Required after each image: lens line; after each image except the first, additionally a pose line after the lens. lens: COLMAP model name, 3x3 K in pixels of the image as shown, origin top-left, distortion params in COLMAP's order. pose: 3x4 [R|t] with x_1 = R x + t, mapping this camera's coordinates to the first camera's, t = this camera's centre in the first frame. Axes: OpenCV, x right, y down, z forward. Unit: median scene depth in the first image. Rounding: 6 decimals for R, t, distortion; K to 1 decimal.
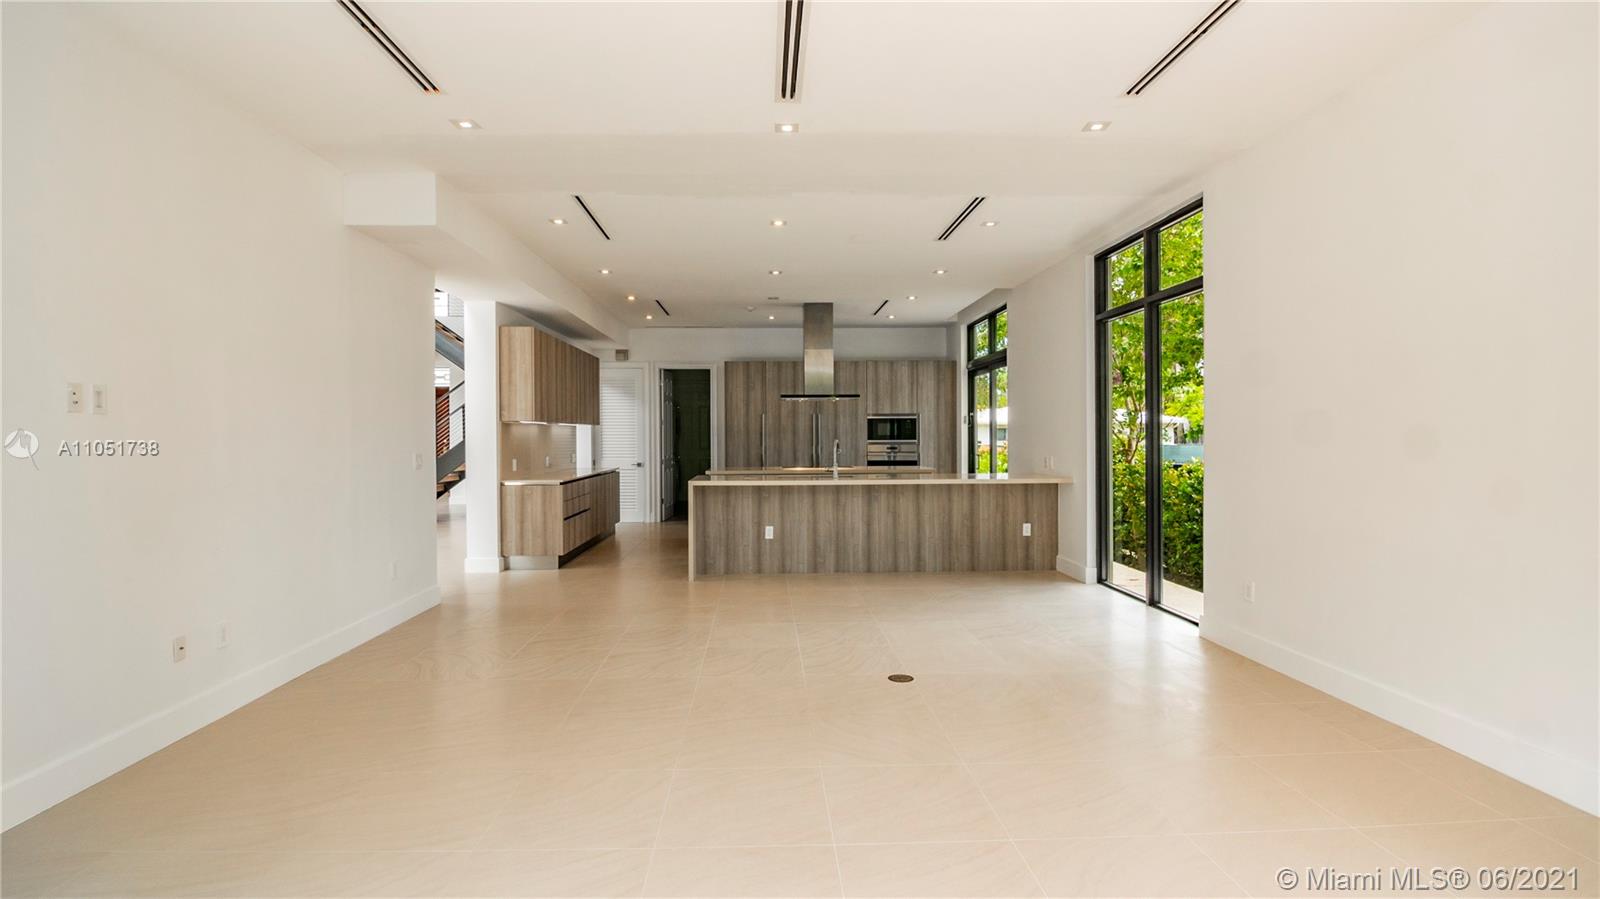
lens RADIAL K [[765.2, 0, 788.3], [0, 765.2, 442.8], [0, 0, 1]] dist [-0.018275, 0.000144]
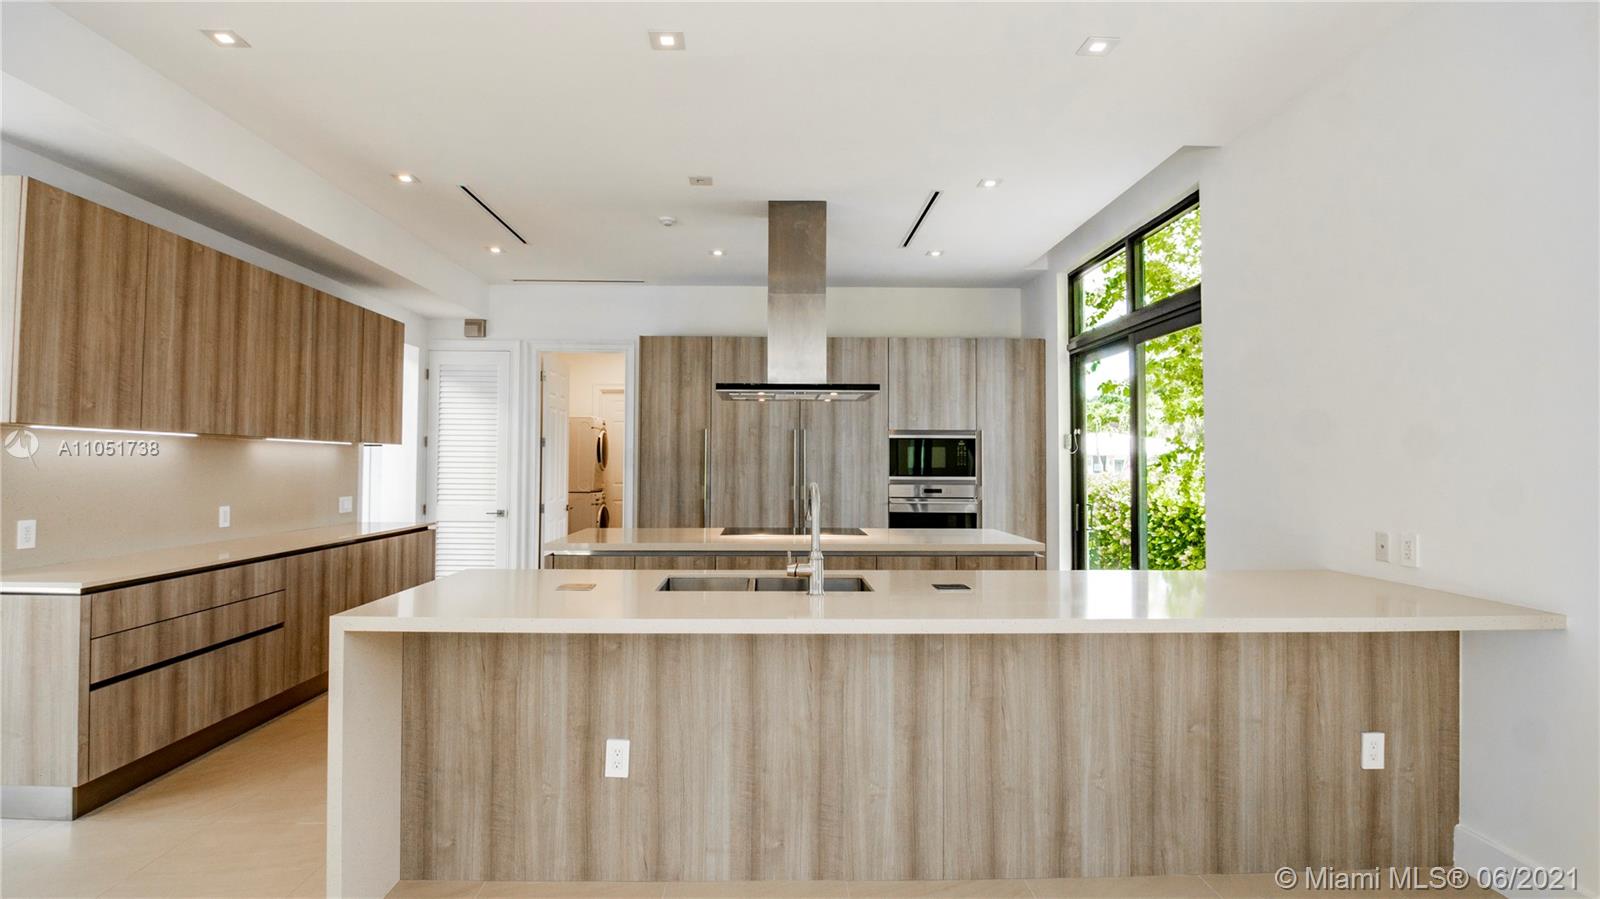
lens RADIAL K [[765.2, 0, 788.3], [0, 765.2, 442.8], [0, 0, 1]] dist [-0.018275, 0.000144]
pose [[0.999901, 0.010205, -0.009652, 0.040114], [-0.010566, 0.999220, -0.038043, -0.007081], [0.009256, 0.038141, 0.999229, 0.512036]]
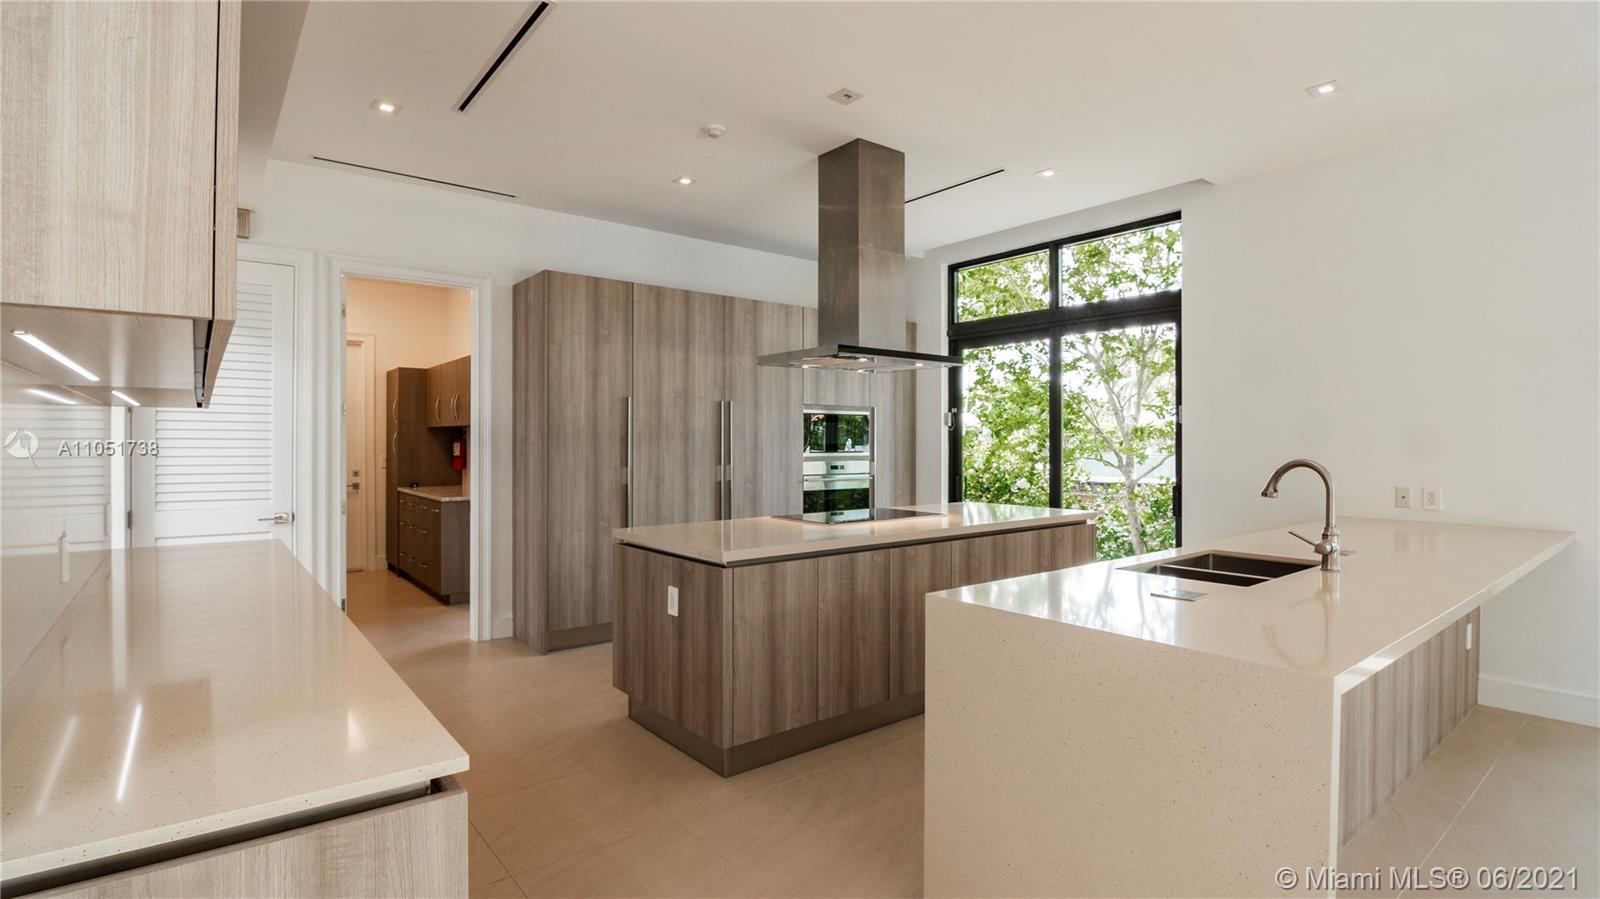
lens RADIAL K [[765.2, 0, 788.3], [0, 765.2, 442.8], [0, 0, 1]] dist [-0.018275, 0.000144]
pose [[0.805012, 0.006249, 0.593226, -0.269254], [0.000401, 0.999939, -0.011077, -0.005728], [-0.593258, 0.009155, 0.804960, 0.680670]]
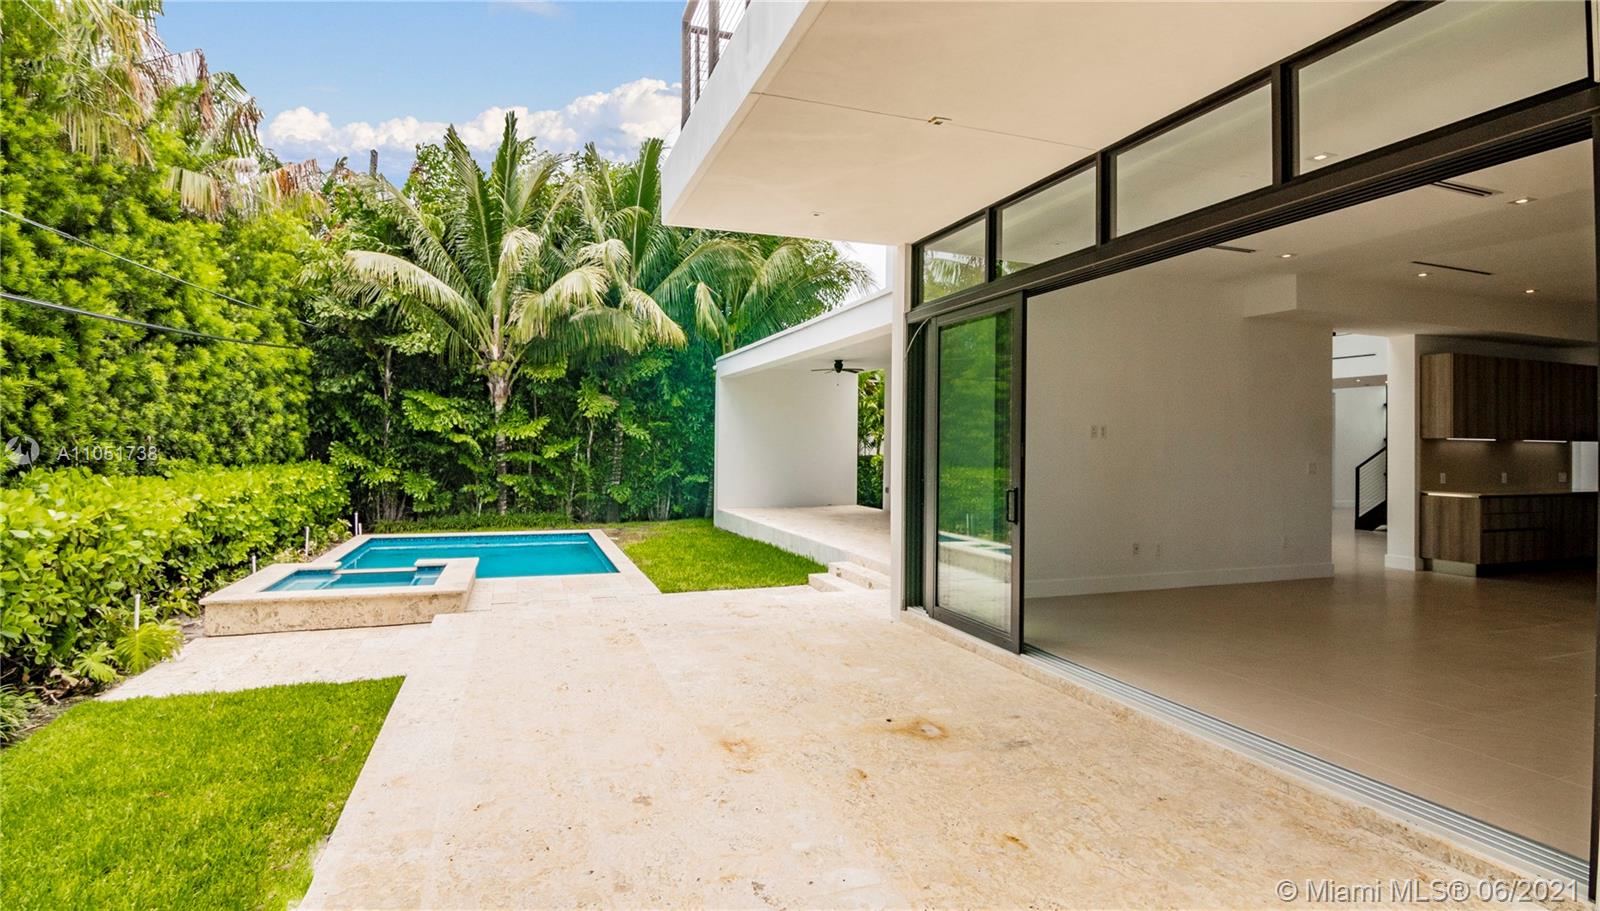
lens RADIAL K [[768.6, 0, 800.0], [0, 768.6, 455.5], [0, 0, 1]] dist [-0.001036, -0.000221]
pose [[0.321428, 0.022202, -0.946674, 0.333301], [-0.020122, 0.999660, 0.016612, -0.002557], [0.946720, 0.013709, 0.321765, -0.202079]]
